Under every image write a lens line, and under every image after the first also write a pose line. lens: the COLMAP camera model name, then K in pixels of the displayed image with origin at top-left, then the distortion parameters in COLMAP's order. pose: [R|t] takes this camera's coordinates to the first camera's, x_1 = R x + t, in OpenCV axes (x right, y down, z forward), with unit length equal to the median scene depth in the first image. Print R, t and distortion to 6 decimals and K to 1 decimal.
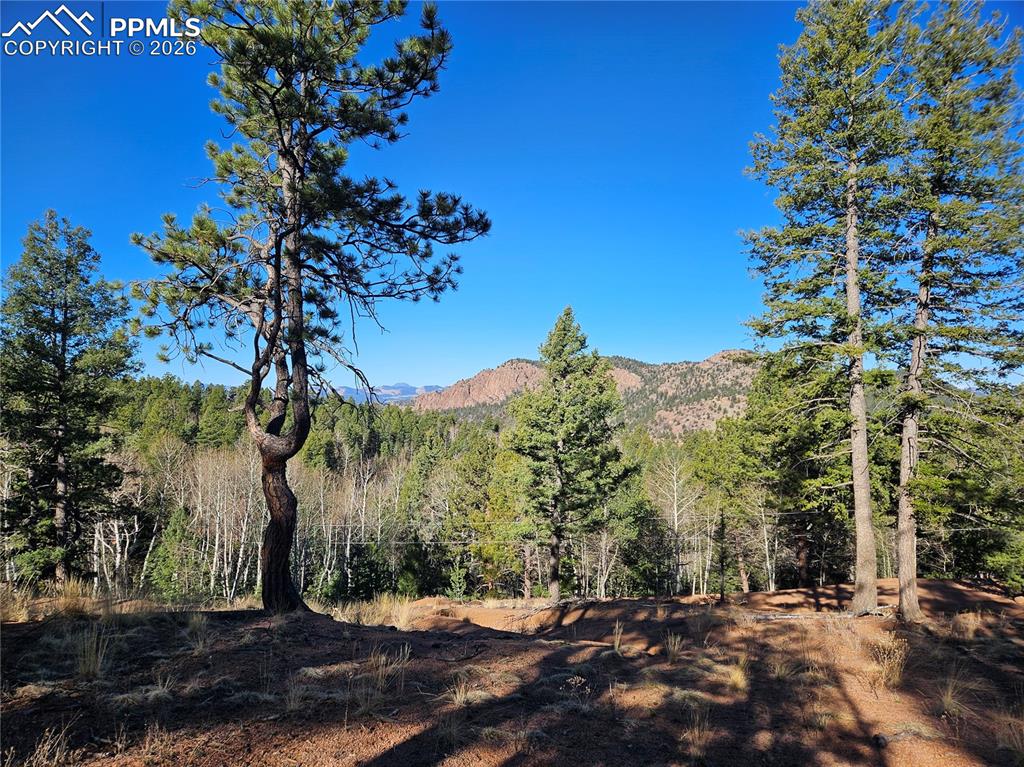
lens RADIAL K [[694.4, 0, 499.9], [0, 694.4, 392.2], [0, 0, 1]] dist [0.091185, -0.080920]
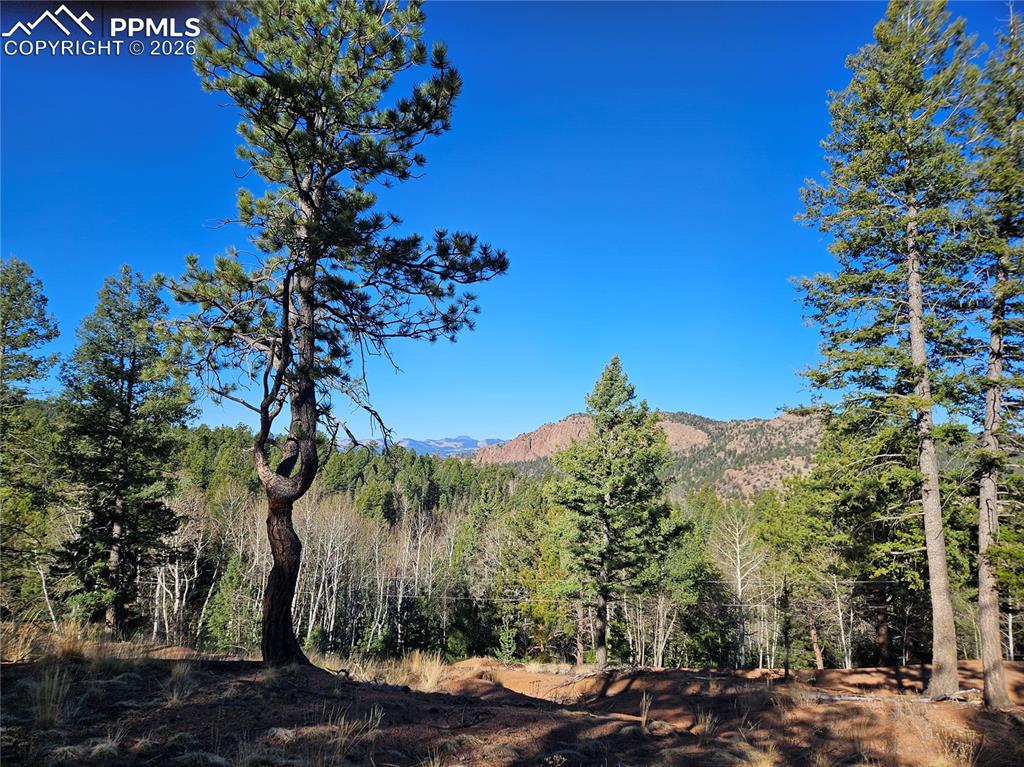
lens RADIAL K [[693.9, 0, 498.0], [0, 693.9, 382.3], [0, 0, 1]] dist [0.092668, -0.079529]
pose [[0.995731, 0.009085, -0.091850, 0.032455], [-0.017447, 0.995731, -0.090643, 0.007306], [0.090634, 0.091858, 0.991639, 0.024285]]
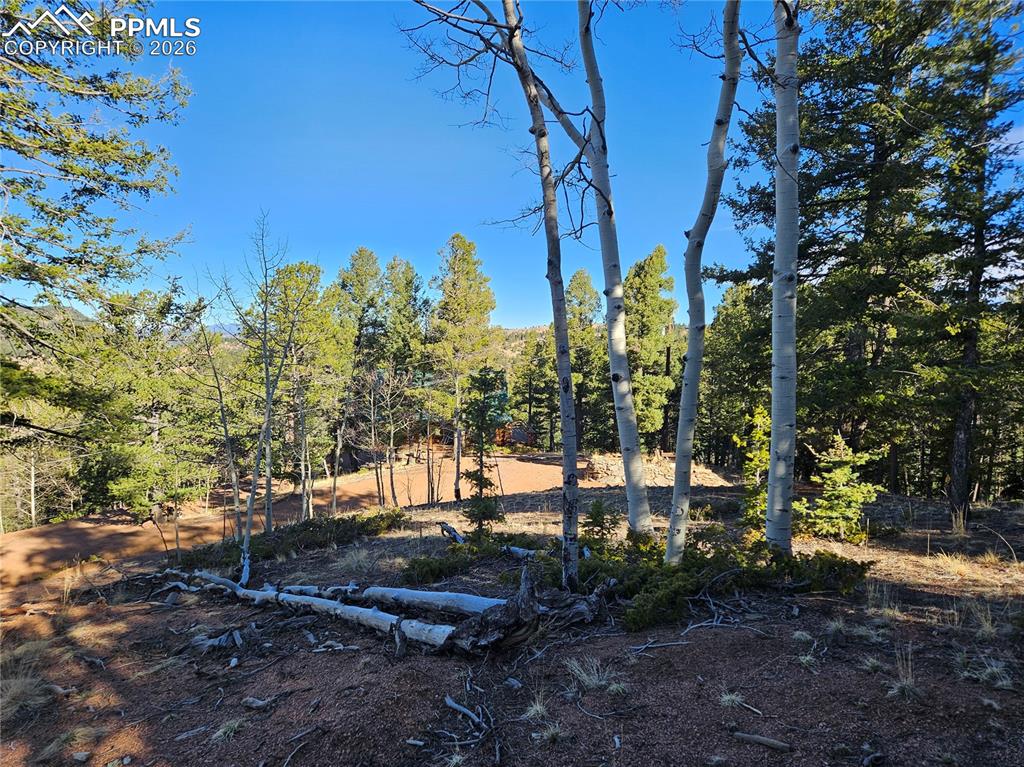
lens RADIAL K [[684.4, 0, 517.1], [0, 684.4, 398.0], [0, 0, 1]] dist [0.097807, -0.073171]
pose [[0.454788, -0.062364, 0.888414, 0.281159], [-0.021439, 0.996490, 0.080926, 0.079688], [-0.890342, -0.055851, 0.451854, 0.319060]]
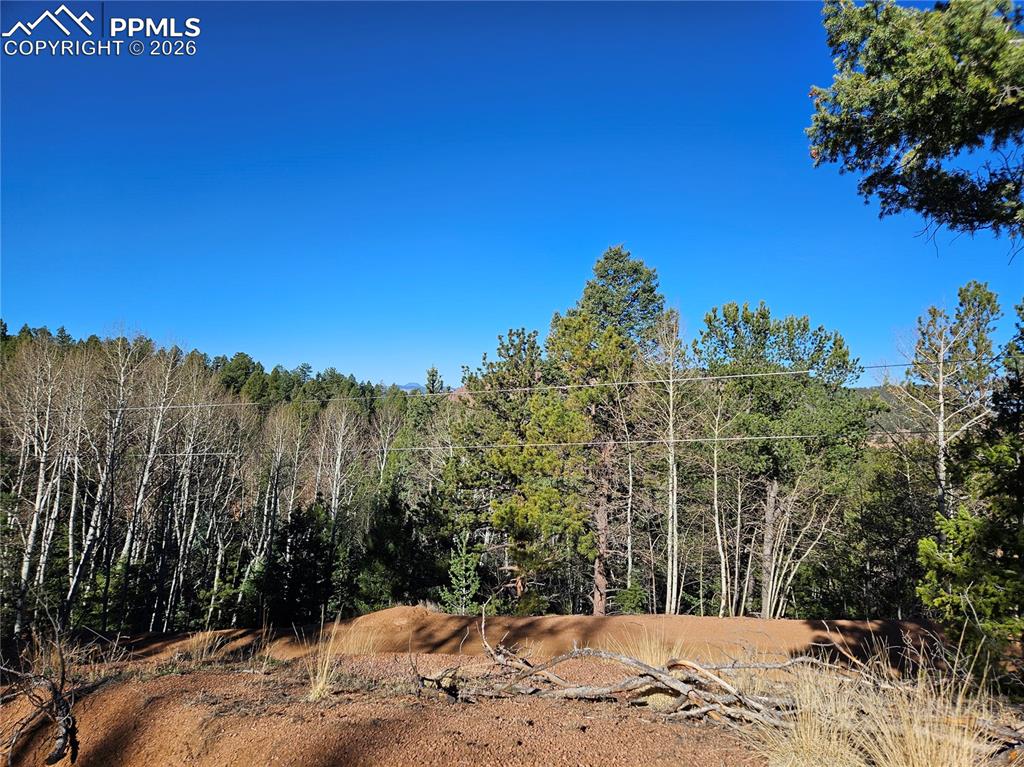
lens RADIAL K [[685.3, 0, 531.2], [0, 685.3, 371.4], [0, 0, 1]] dist [0.084526, -0.066651]
pose [[0.998854, 0.037317, 0.029974, -0.080989], [-0.036228, 0.998692, -0.036081, 0.355629], [-0.031281, 0.034954, 0.998899, 1.255364]]
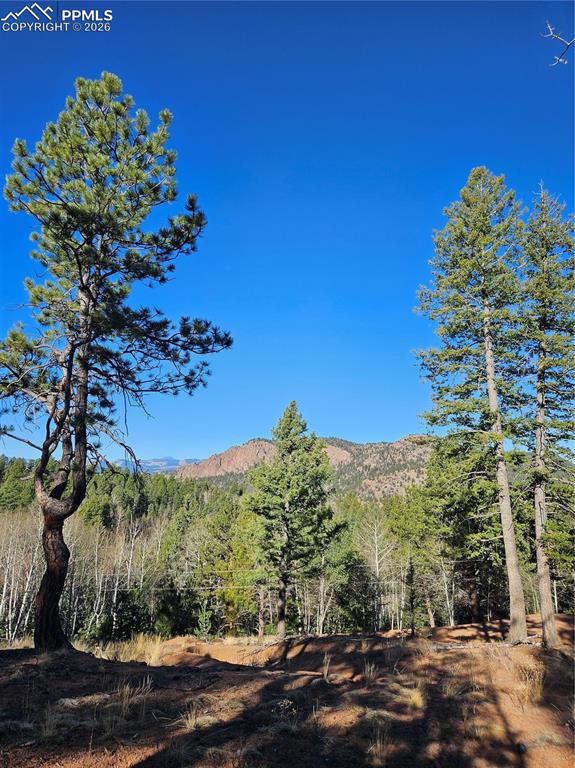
lens RADIAL K [[520.8, 0, 285.4], [0, 520.8, 369.0], [0, 0, 1]] dist [0.091185, -0.080920]
pose [[0.996986, 0.021070, 0.074666, 0.007698], [-0.007322, 0.983673, -0.179816, -0.000267], [-0.077236, 0.178728, 0.980862, -0.007297]]
